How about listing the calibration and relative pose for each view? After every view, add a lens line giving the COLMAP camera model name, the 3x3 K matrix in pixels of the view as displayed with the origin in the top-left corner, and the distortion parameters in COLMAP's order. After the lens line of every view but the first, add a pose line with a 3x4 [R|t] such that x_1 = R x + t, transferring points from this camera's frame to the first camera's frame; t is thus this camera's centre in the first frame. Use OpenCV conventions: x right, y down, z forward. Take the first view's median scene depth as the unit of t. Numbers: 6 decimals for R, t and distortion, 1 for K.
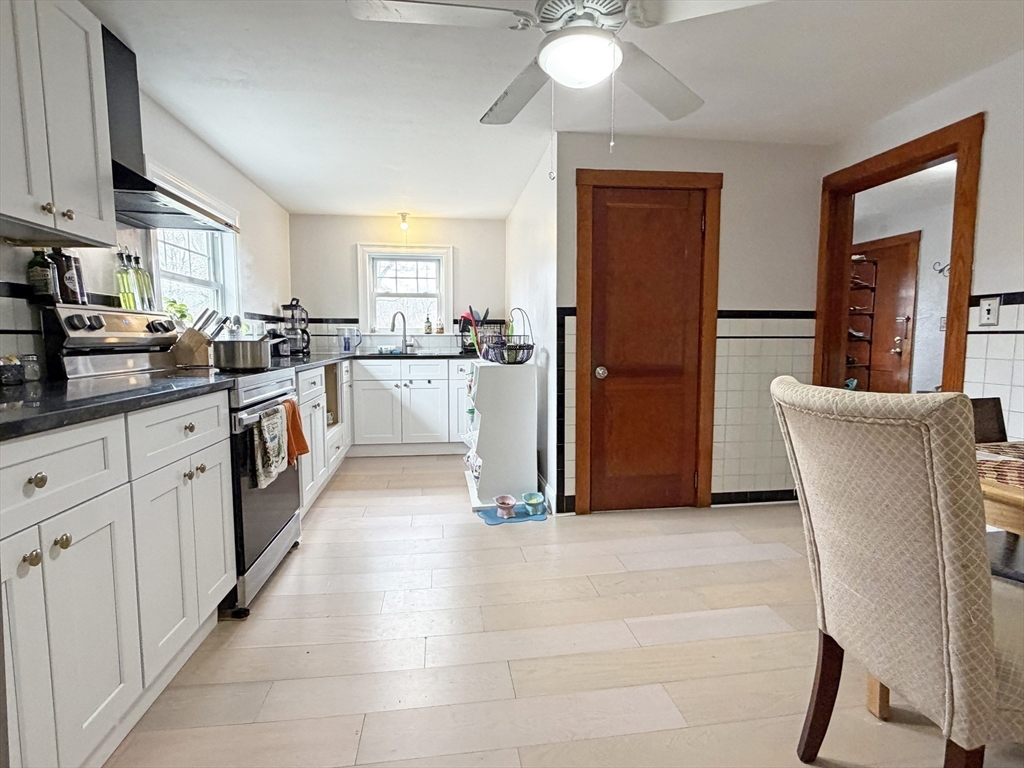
lens RADIAL K [[506.8, 0, 512.0], [0, 506.8, 384.0], [0, 0, 1]] dist [-0.000831, -0.000466]
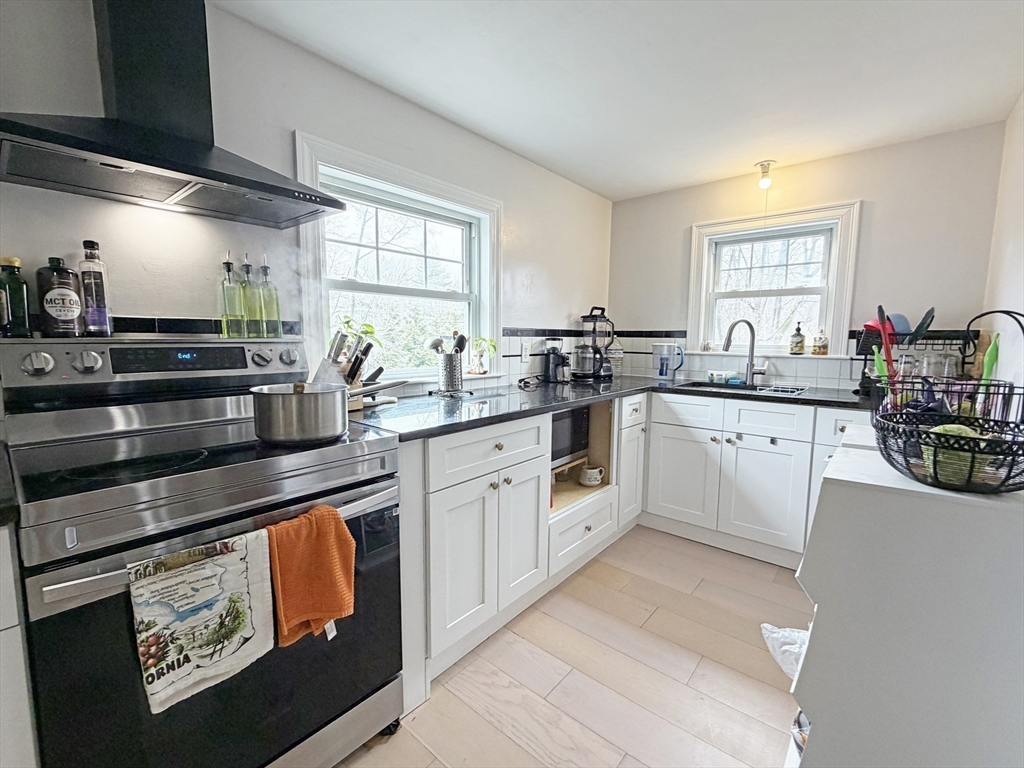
lens RADIAL K [[451.8, 0, 512.0], [0, 451.8, 384.0], [0, 0, 1]] dist [0.002222, 0.000216]
pose [[0.667749, 0.080297, -0.740043, 0.013067], [-0.074604, 0.996378, 0.040795, -0.064589], [0.740639, 0.027969, 0.671321, 0.408505]]
